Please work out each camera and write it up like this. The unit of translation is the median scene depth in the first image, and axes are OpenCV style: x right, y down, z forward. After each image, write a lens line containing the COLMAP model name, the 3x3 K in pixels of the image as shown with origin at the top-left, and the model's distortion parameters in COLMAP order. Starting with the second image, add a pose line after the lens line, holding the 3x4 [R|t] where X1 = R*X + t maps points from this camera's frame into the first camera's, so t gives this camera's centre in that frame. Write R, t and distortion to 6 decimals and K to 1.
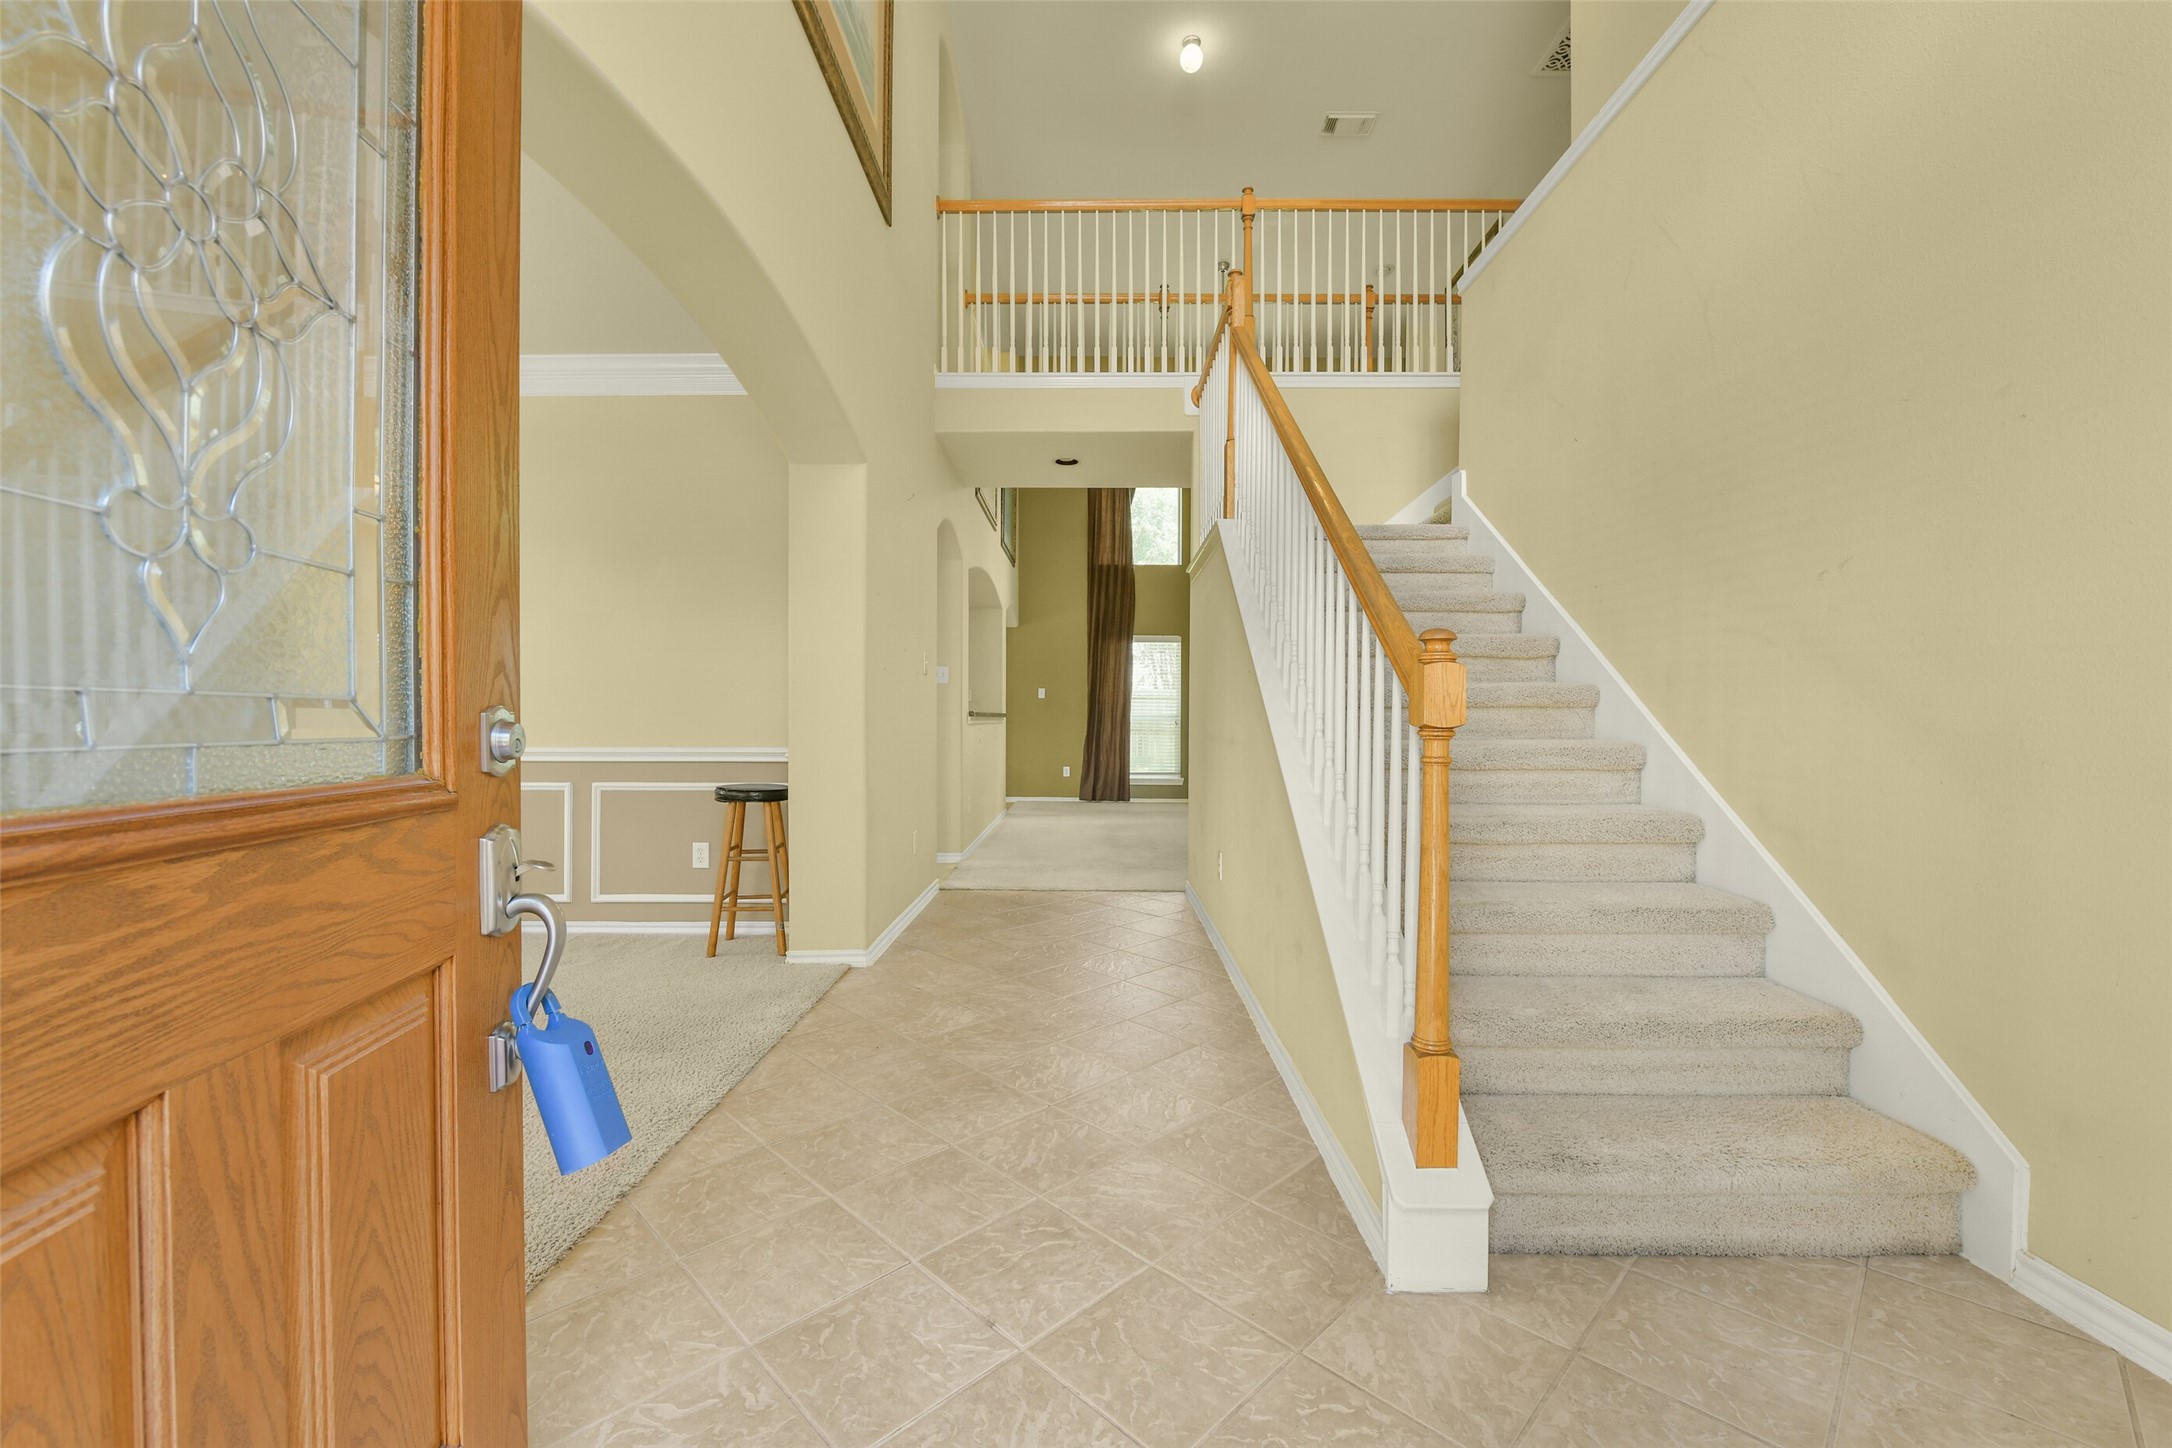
lens RADIAL K [[872.7, 0, 1081.2], [0, 872.7, 718.2], [0, 0, 1]] dist [-0.009338, 0.000011]
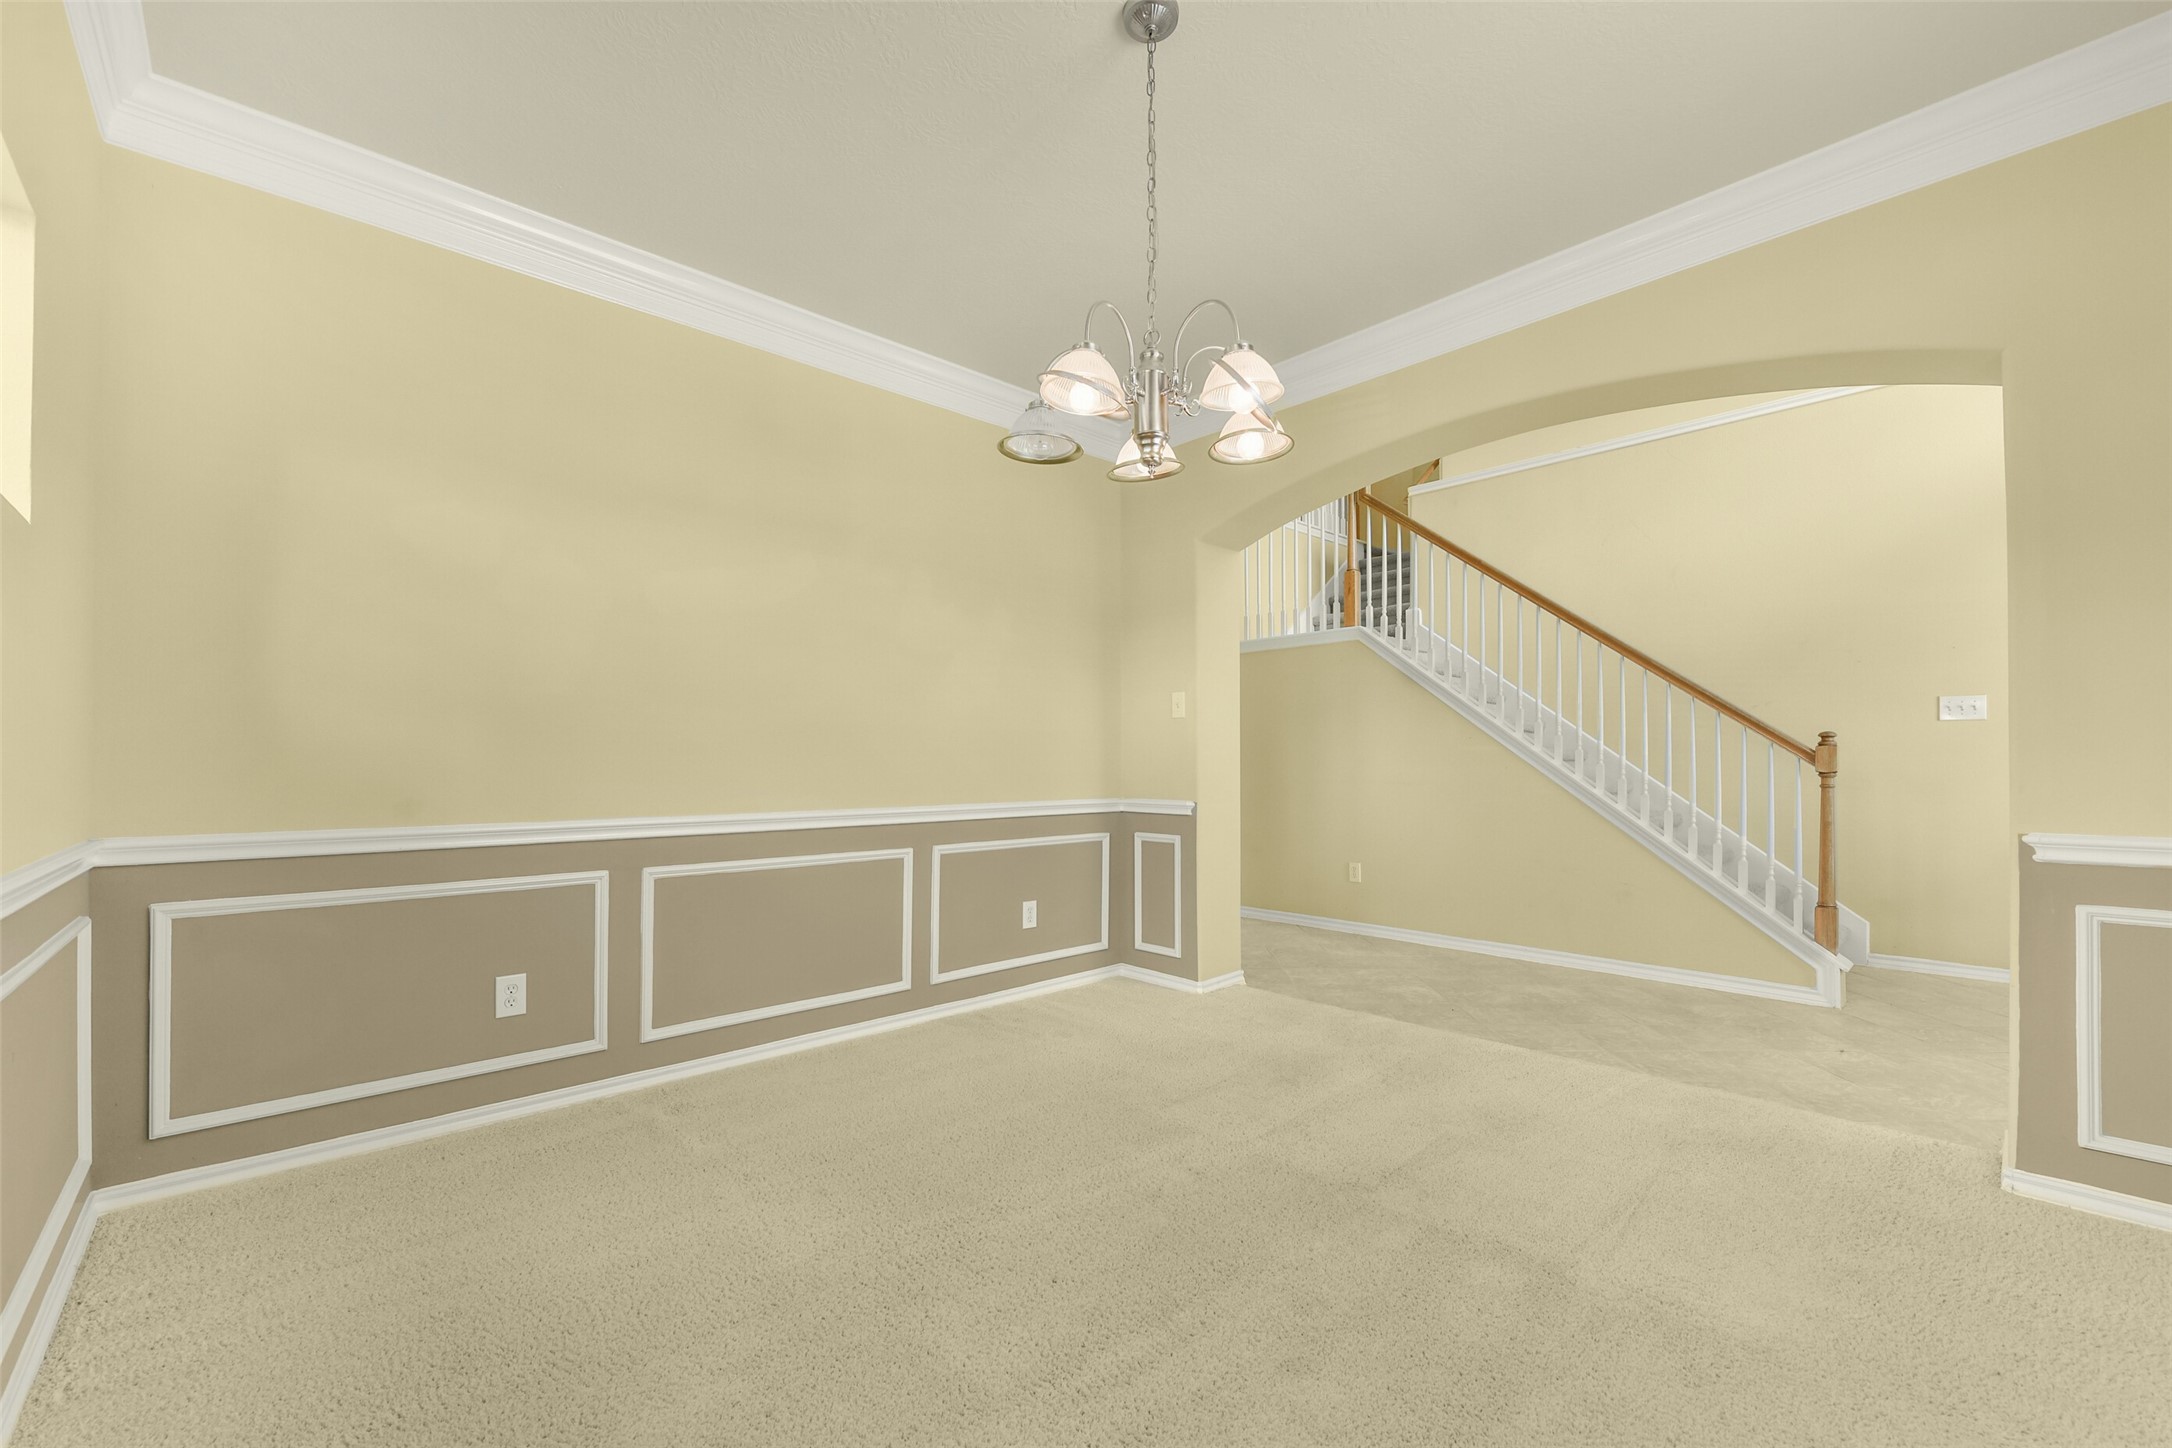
lens RADIAL K [[872.7, 0, 1083.0], [0, 872.7, 740.5], [0, 0, 1]] dist [-0.009338, 0.000011]
pose [[0.717952, 0.020283, 0.695797, -1.590111], [0.000555, 0.999558, -0.029711, -0.007092], [-0.696093, 0.021717, 0.717623, 0.403784]]
